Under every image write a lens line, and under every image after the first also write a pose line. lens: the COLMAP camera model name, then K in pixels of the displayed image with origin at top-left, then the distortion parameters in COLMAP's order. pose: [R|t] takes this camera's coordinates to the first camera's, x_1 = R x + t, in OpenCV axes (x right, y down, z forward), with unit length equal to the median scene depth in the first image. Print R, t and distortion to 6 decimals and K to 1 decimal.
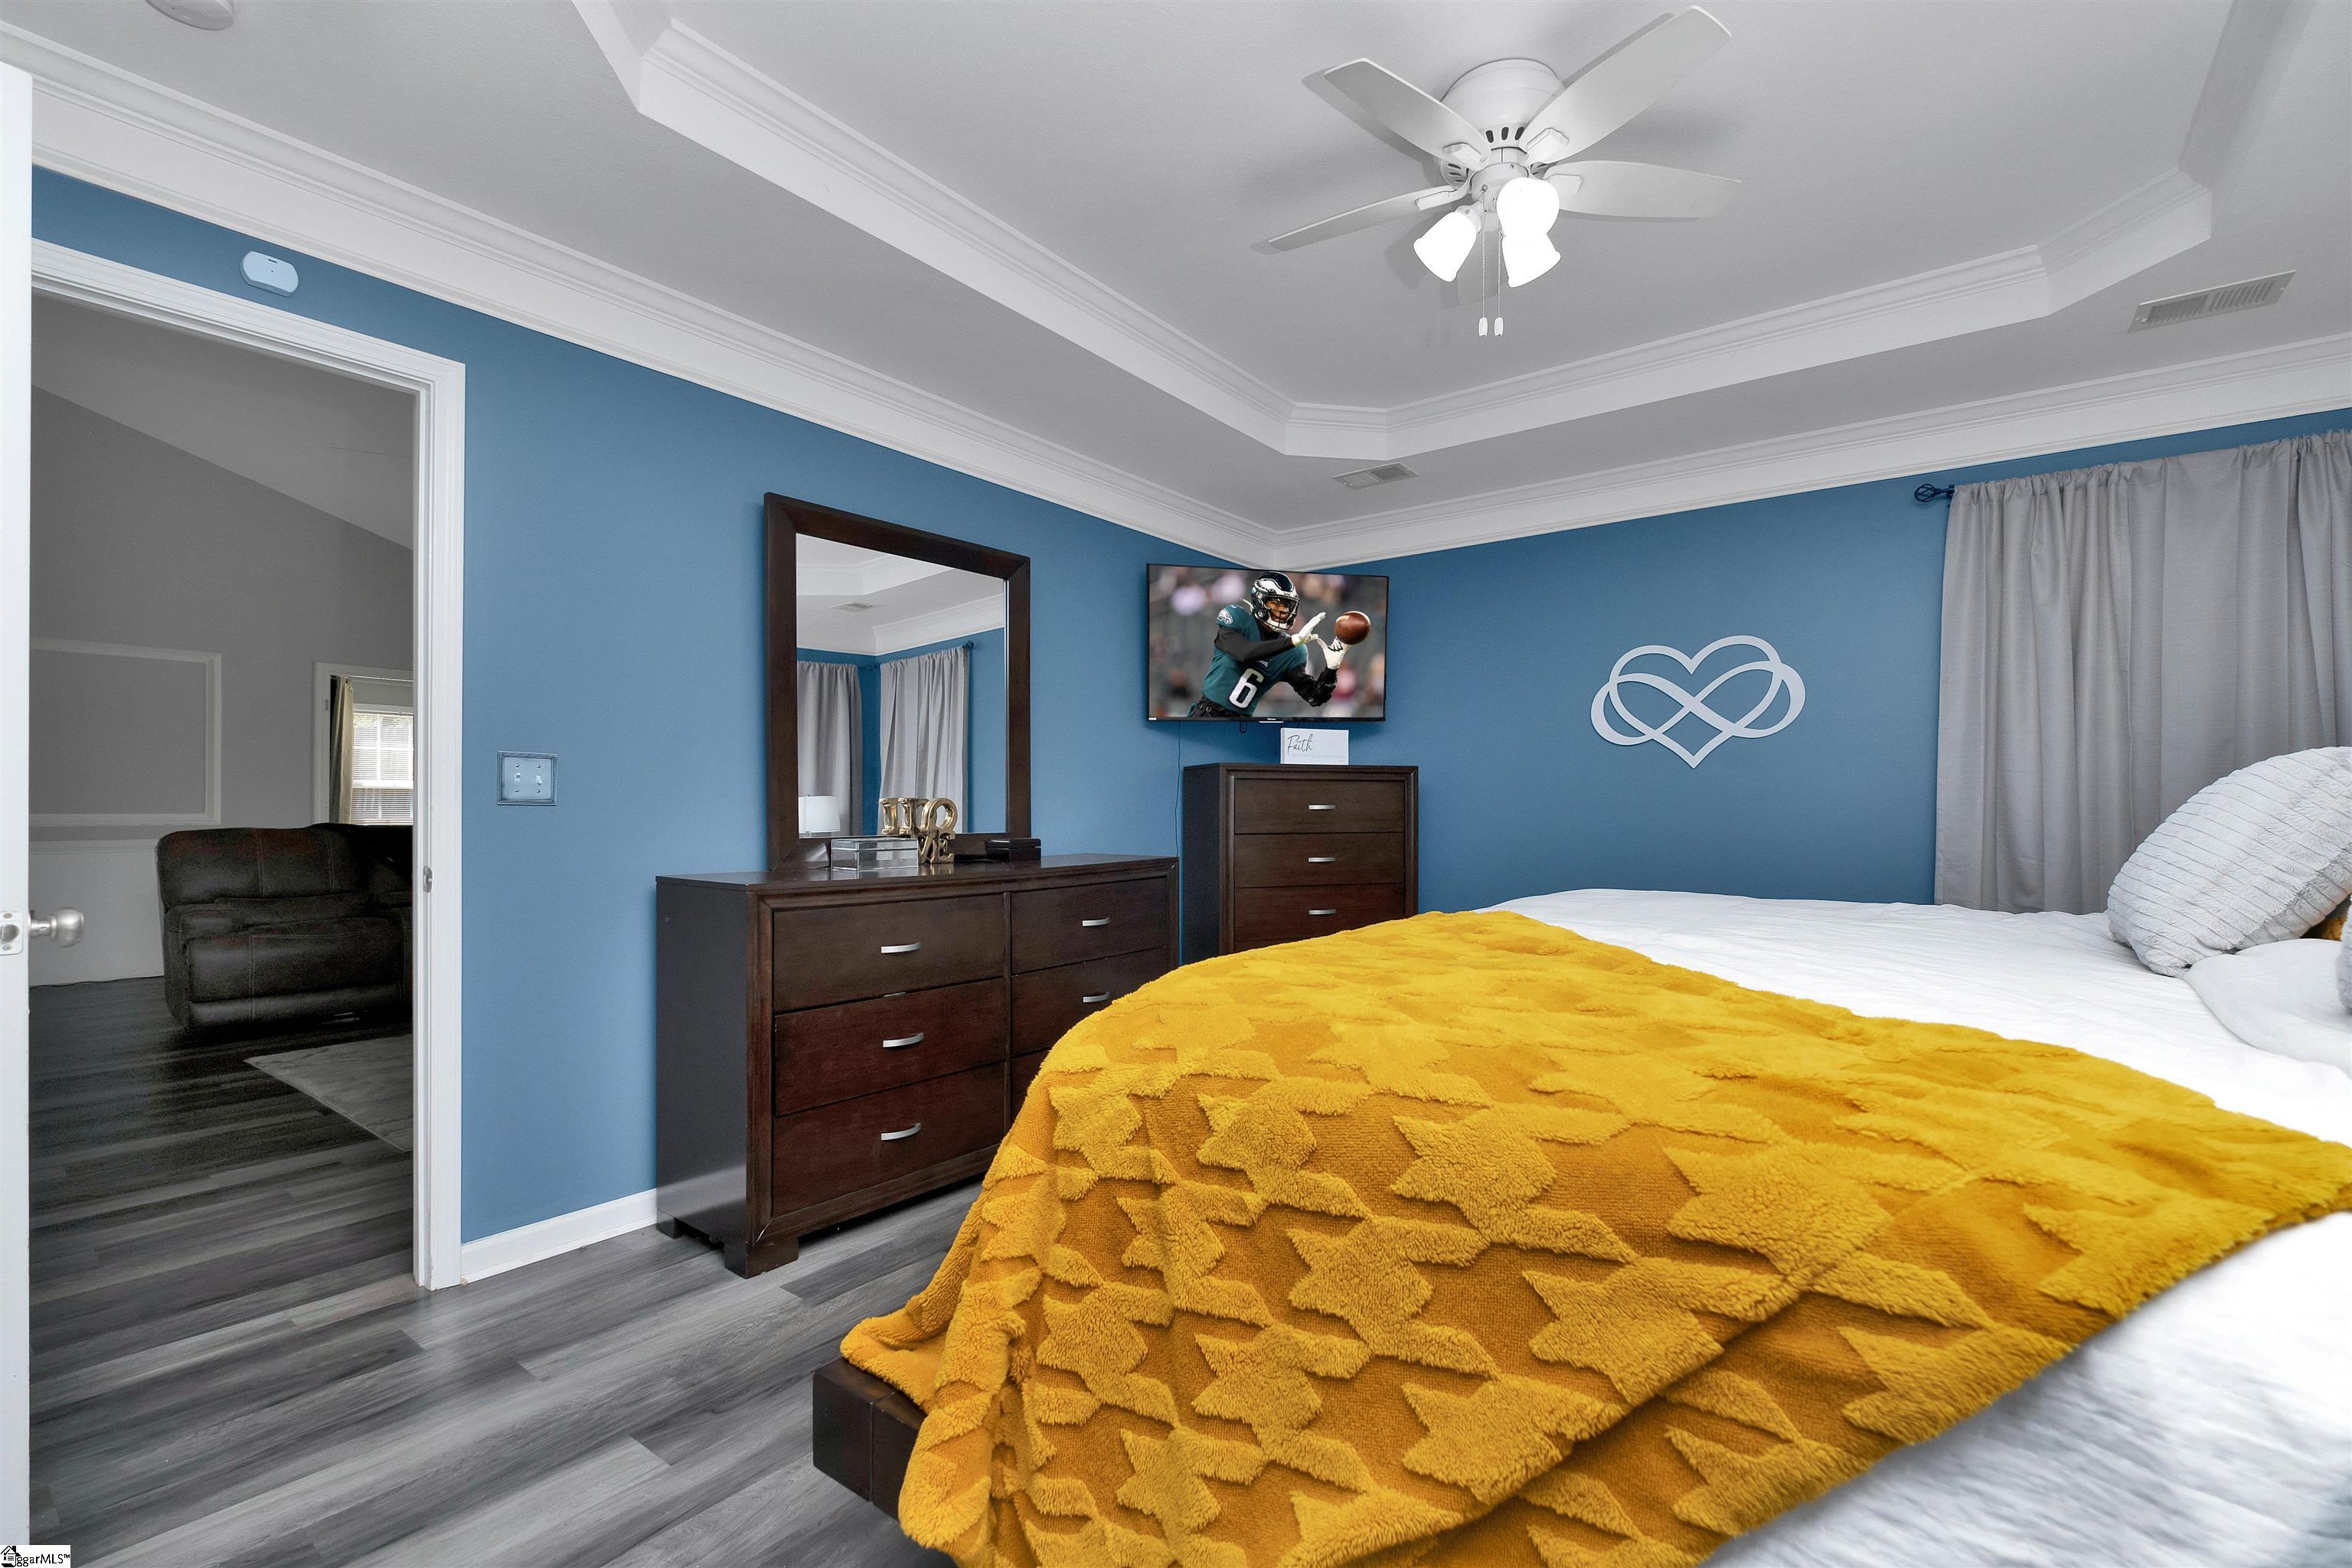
lens RADIAL K [[1019.6, 0, 1181.0], [0, 1019.6, 796.6], [0, 0, 1]] dist [0.001723, -0.002118]
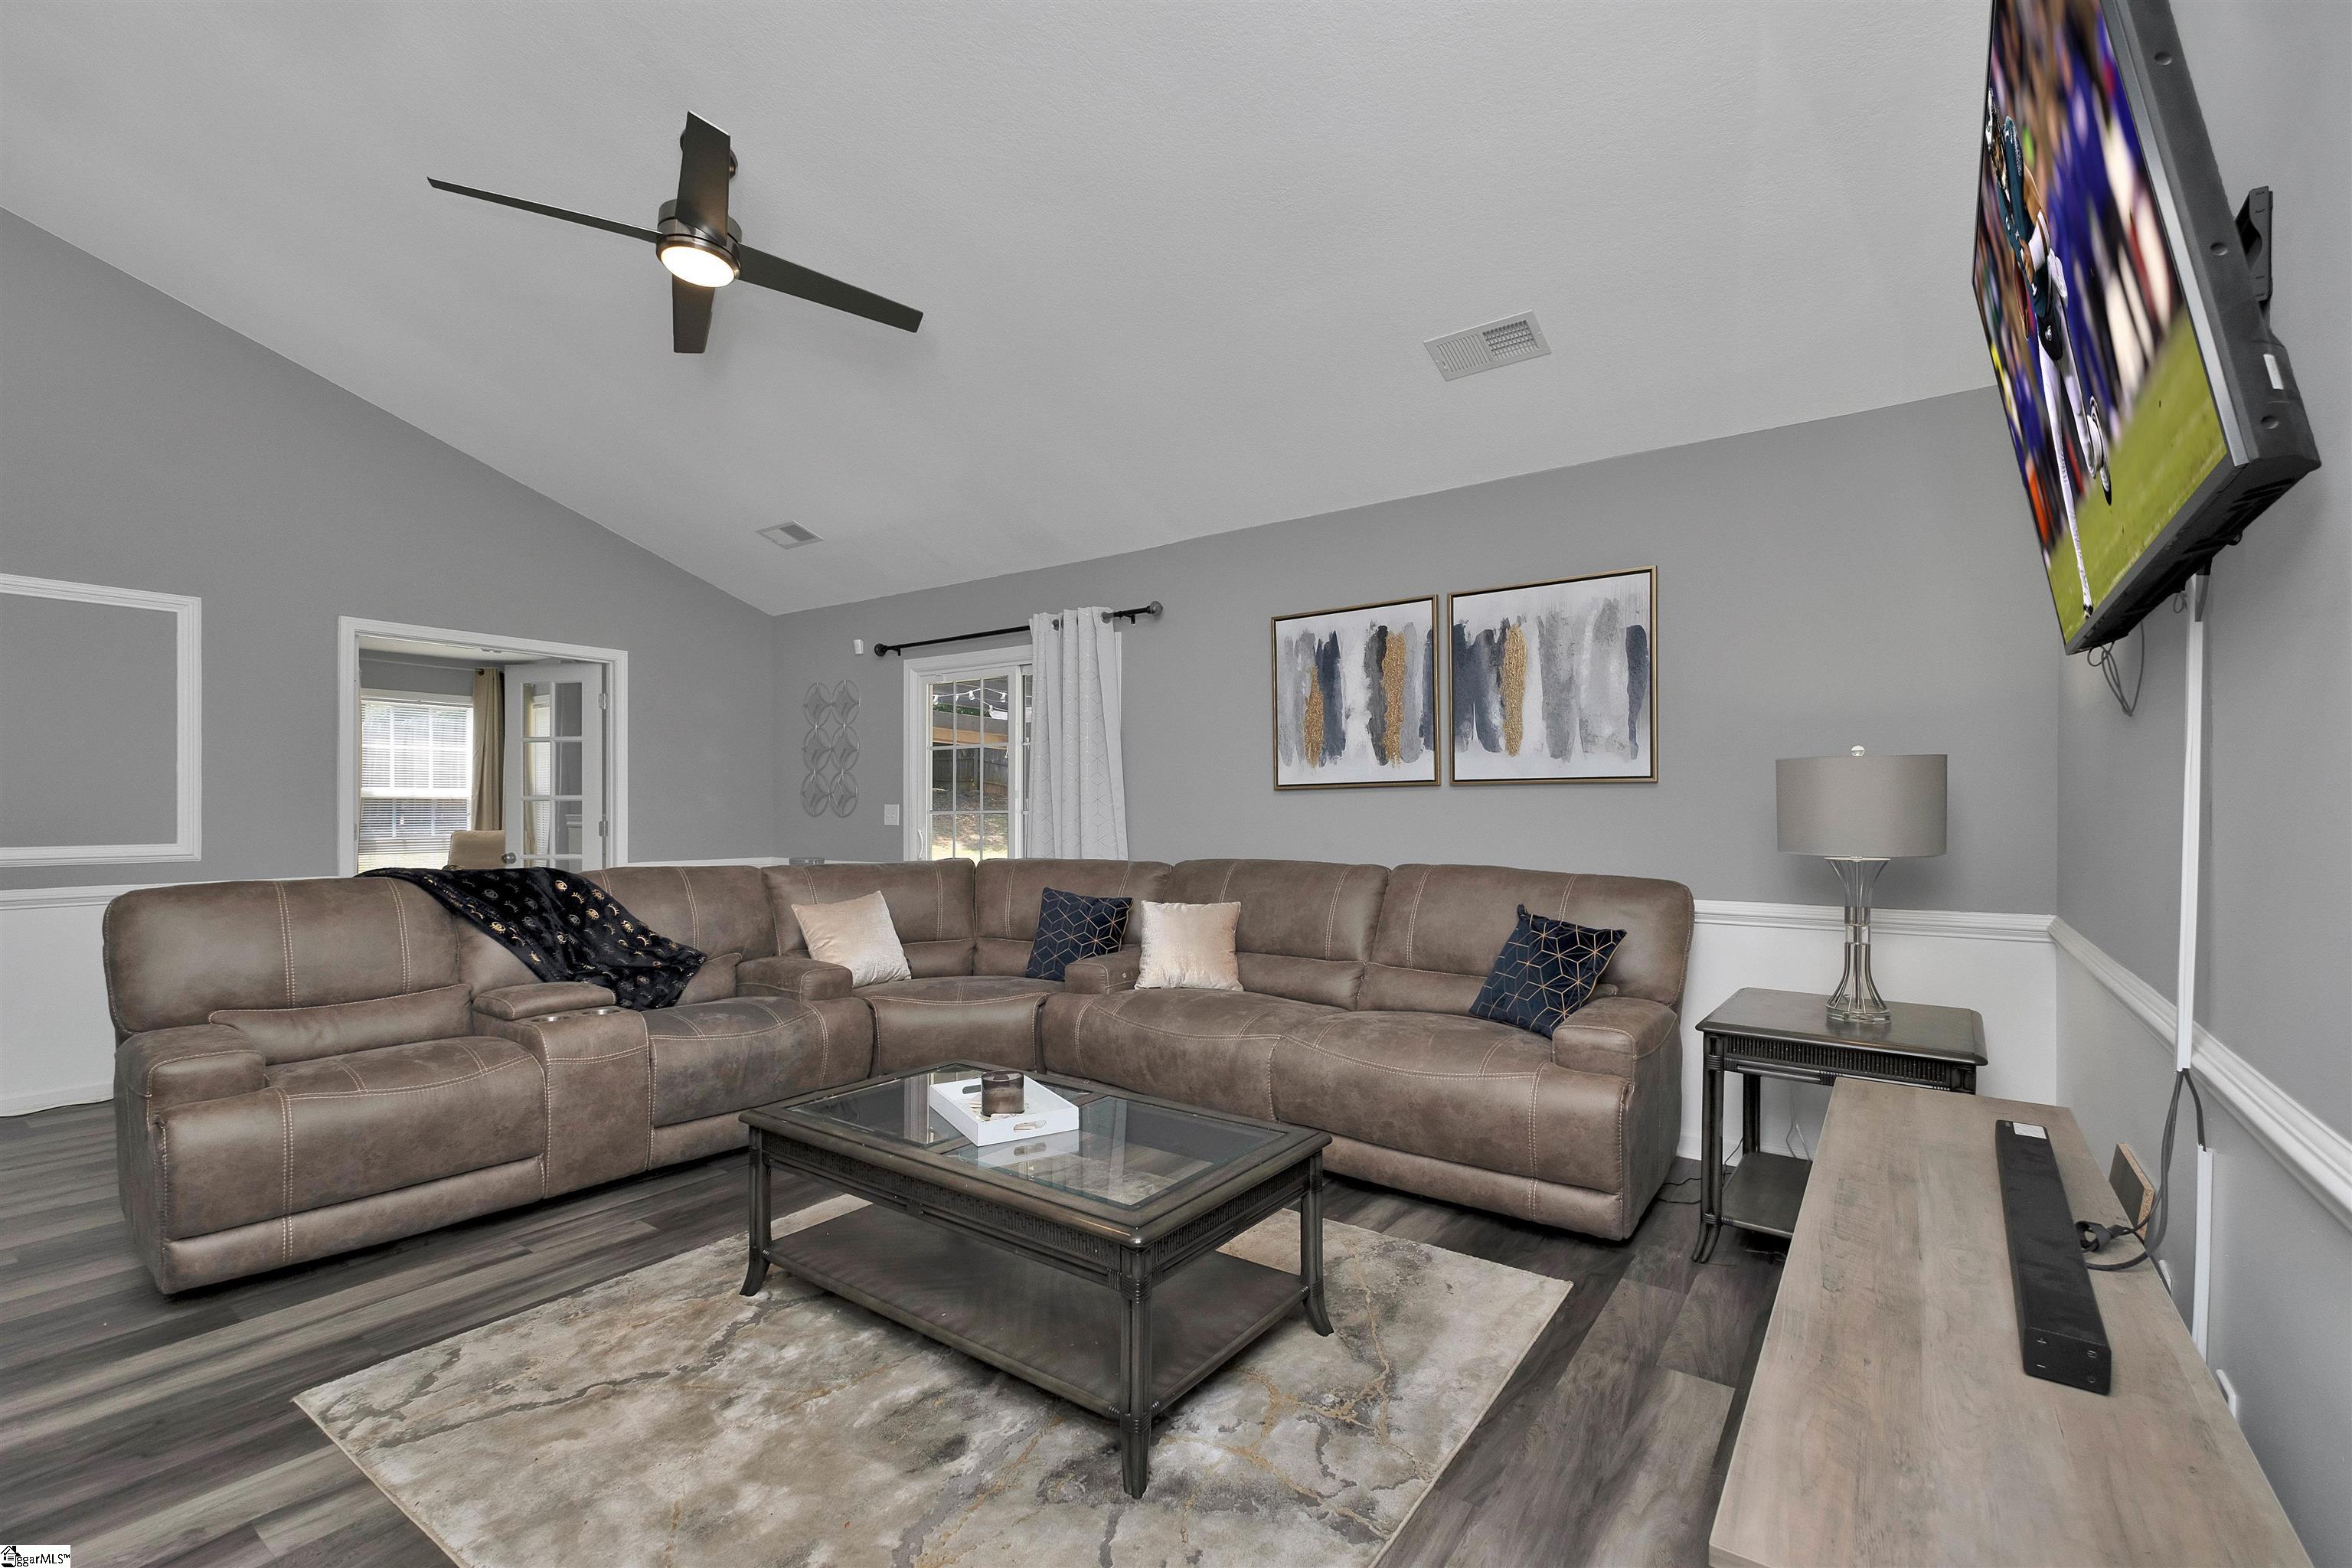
lens RADIAL K [[1019.6, 0, 1167.4], [0, 1019.6, 807.4], [0, 0, 1]] dist [0.001723, -0.002118]
pose [[0.999835, -0.004153, 0.017711, -0.436426], [0.004062, 0.999978, 0.005164, -0.006100], [-0.017732, -0.005091, 0.999830, 0.441836]]
